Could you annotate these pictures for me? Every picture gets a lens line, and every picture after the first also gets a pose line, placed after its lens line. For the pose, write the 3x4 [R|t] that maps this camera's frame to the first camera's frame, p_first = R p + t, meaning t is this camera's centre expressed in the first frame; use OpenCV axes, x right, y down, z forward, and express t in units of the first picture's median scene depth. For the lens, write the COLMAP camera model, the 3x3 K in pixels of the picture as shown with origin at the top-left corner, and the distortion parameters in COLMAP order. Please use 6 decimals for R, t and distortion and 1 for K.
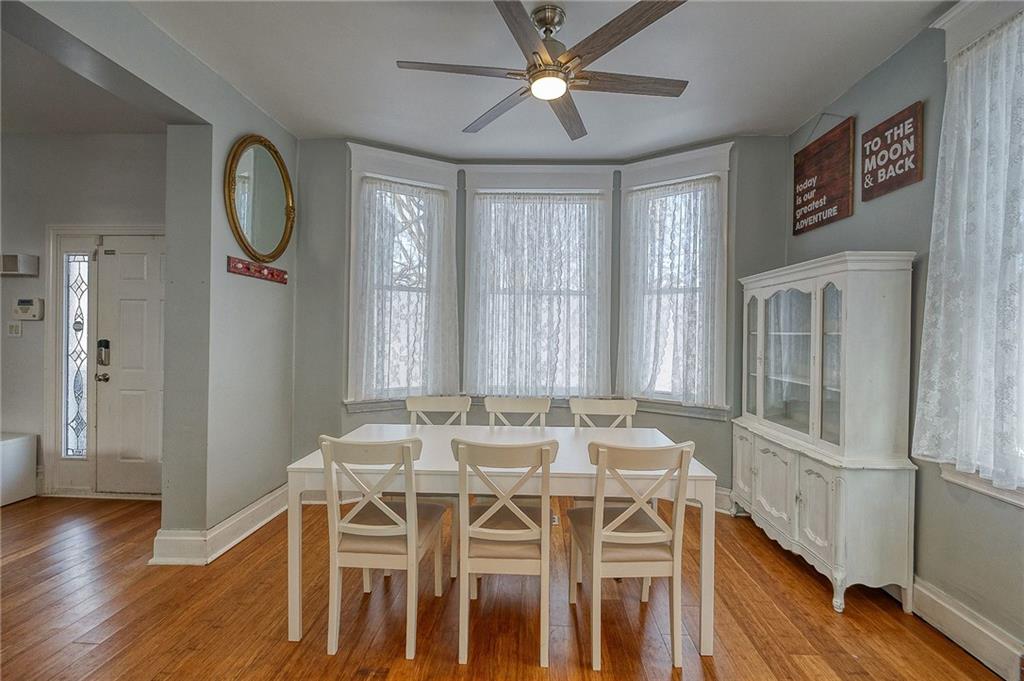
lens RADIAL K [[447.2, 0, 517.1], [0, 447.2, 337.5], [0, 0, 1]] dist [0.008372, -0.006620]
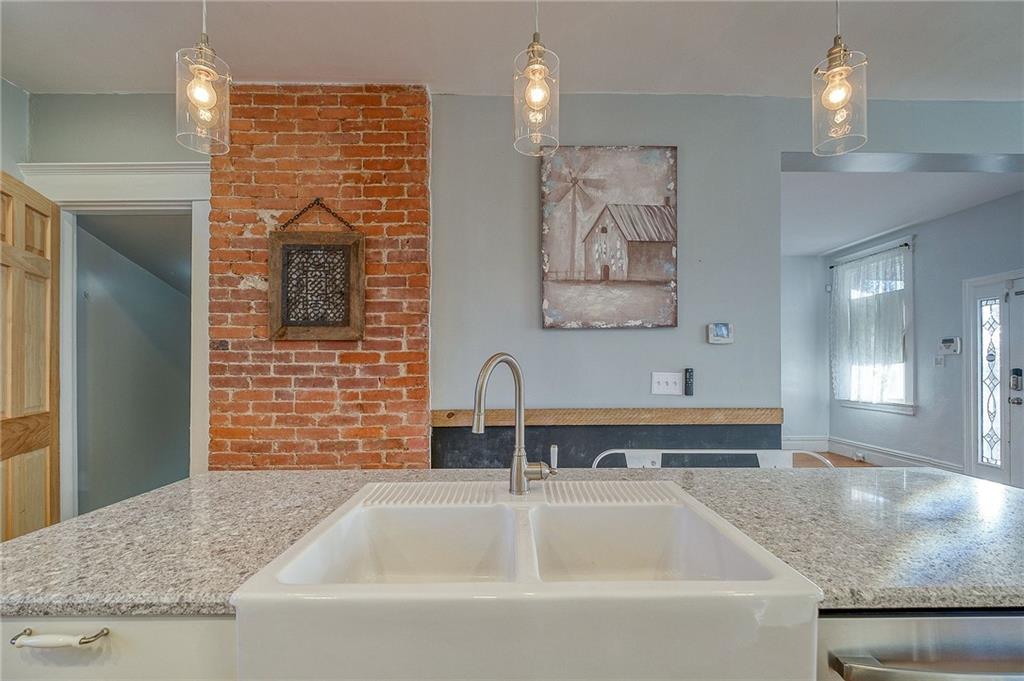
lens RADIAL K [[453.6, 0, 517.3], [0, 453.6, 362.0], [0, 0, 1]] dist [-0.001311, -0.000750]
pose [[0.061462, -0.017308, -0.997959, 0.178670], [0.002261, 0.999849, -0.017202, 0.005468], [0.998107, -0.001199, 0.061491, -0.381573]]
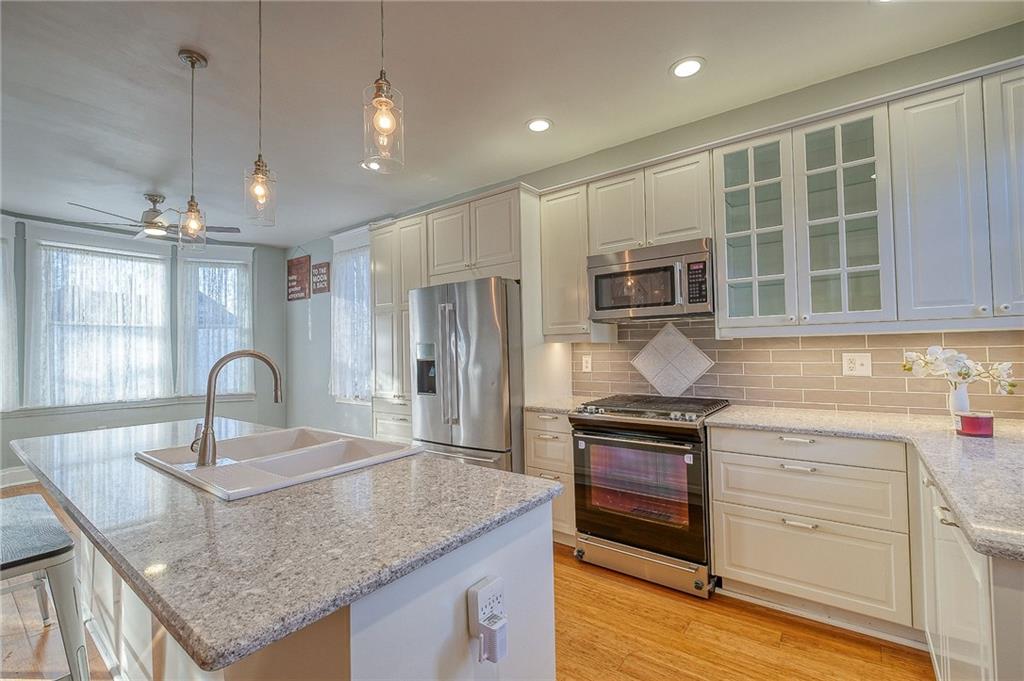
lens RADIAL K [[447.2, 0, 517.1], [0, 447.2, 337.5], [0, 0, 1]] dist [0.008372, -0.006620]
pose [[0.568379, -0.002525, 0.822763, -0.404968], [0.028933, 0.999438, -0.016921, -0.004328], [-0.822258, 0.033423, 0.568133, -0.886485]]
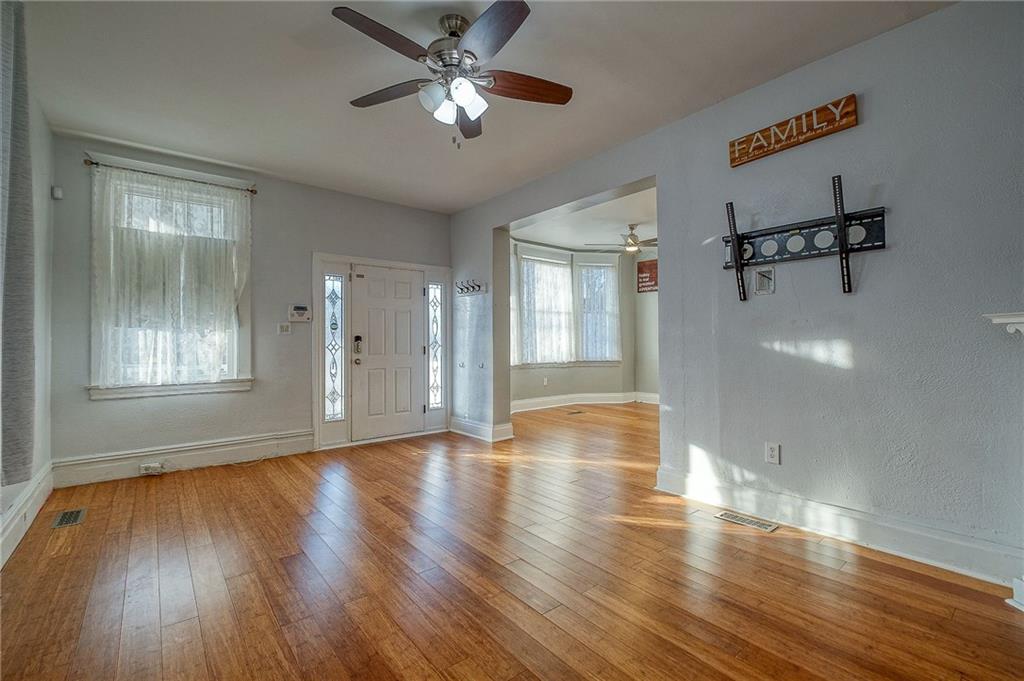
lens RADIAL K [[447.2, 0, 517.1], [0, 447.2, 337.5], [0, 0, 1]] dist [0.008372, -0.006620]
pose [[0.743813, -0.012781, 0.668265, -1.569240], [0.017330, 0.999850, -0.000166, 0.021227], [-0.668163, 0.011704, 0.743923, -0.448488]]
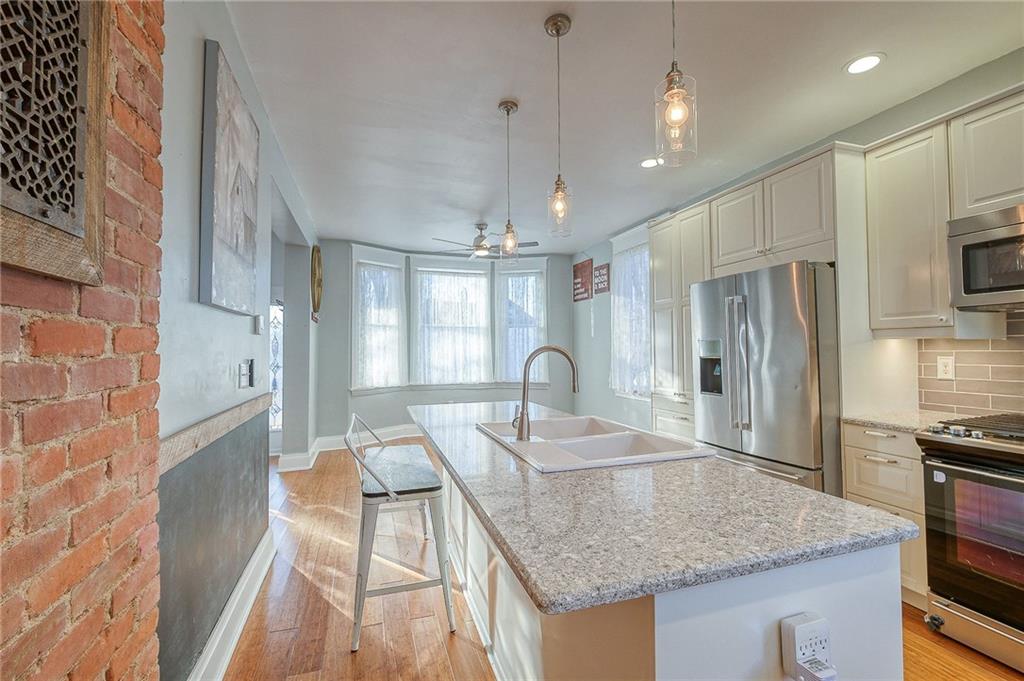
lens RADIAL K [[446.4, 0, 514.1], [0, 446.4, 337.8], [0, 0, 1]] dist [0.010880, -0.007600]
pose [[0.933487, -0.011132, 0.358437, -0.416773], [0.021157, 0.999487, -0.024059, -0.004523], [-0.357986, 0.030042, 0.933244, -0.877849]]
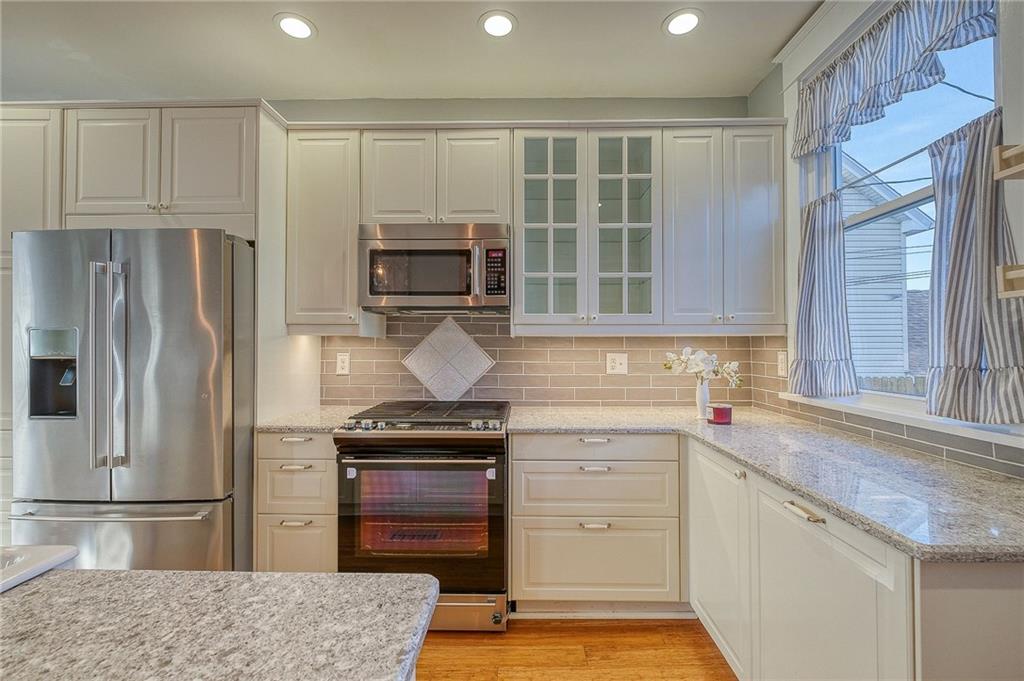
lens RADIAL K [[447.2, 0, 517.1], [0, 447.2, 337.5], [0, 0, 1]] dist [0.008372, -0.006620]
pose [[-0.025687, 0.005919, 0.999653, -0.284980], [0.001367, 0.999982, -0.005886, 0.001025], [-0.999669, 0.001216, -0.025695, -0.728158]]
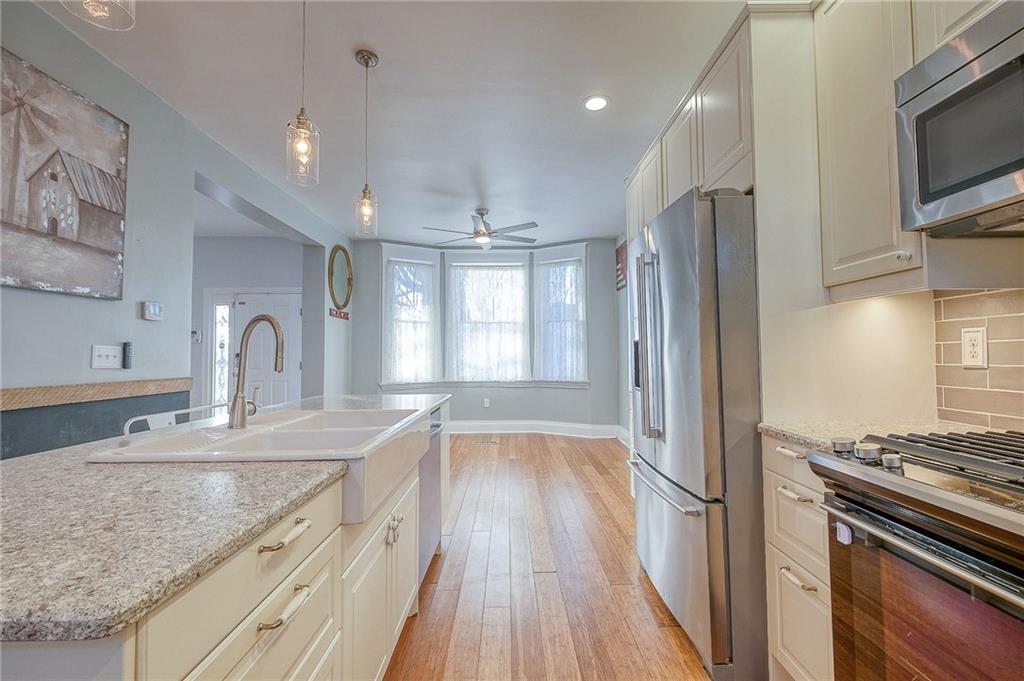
lens RADIAL K [[446.4, 0, 514.1], [0, 446.4, 337.8], [0, 0, 1]] dist [0.010880, -0.007600]
pose [[0.998149, -0.019395, 0.057646, 0.053978], [0.021744, 0.998947, -0.040410, 0.041024], [-0.056802, 0.041588, 0.997519, -0.841826]]
